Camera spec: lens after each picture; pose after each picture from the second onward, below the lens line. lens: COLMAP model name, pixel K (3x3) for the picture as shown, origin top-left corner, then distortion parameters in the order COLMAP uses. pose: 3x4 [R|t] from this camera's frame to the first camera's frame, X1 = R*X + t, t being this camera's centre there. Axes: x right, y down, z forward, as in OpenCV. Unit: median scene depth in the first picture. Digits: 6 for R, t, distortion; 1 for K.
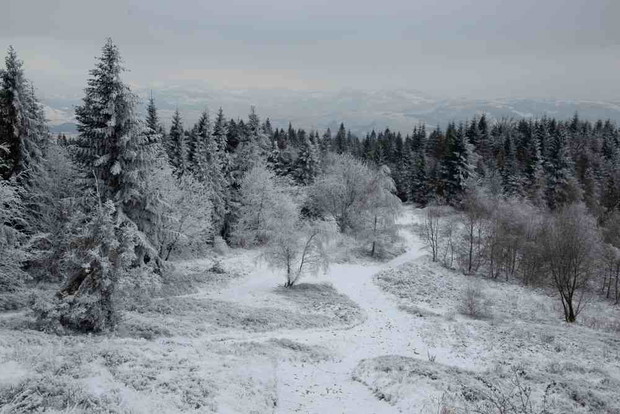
lens RADIAL K [[842.8, 0, 309.7], [0, 842.8, 207.8], [0, 0, 1]] dist [0.008169, 0.000000]
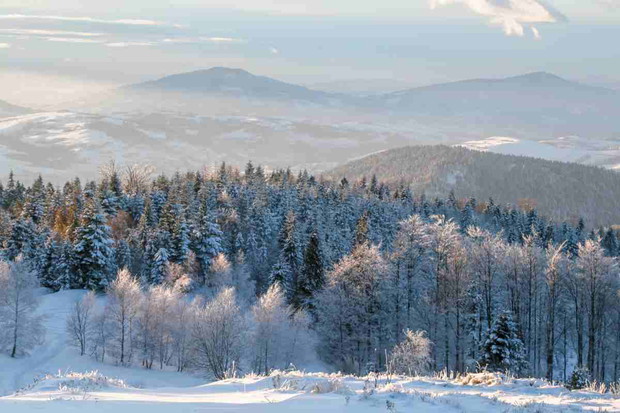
lens RADIAL K [[1205.2, 0, 308.7], [0, 1205.2, 206.9], [0, 0, 1]] dist [0.330268, 0.000000]
pose [[0.930456, -0.032067, 0.364999, -0.073912], [0.050235, 0.997921, -0.040386, -0.022756], [-0.362944, 0.055913, 0.930132, -0.242040]]
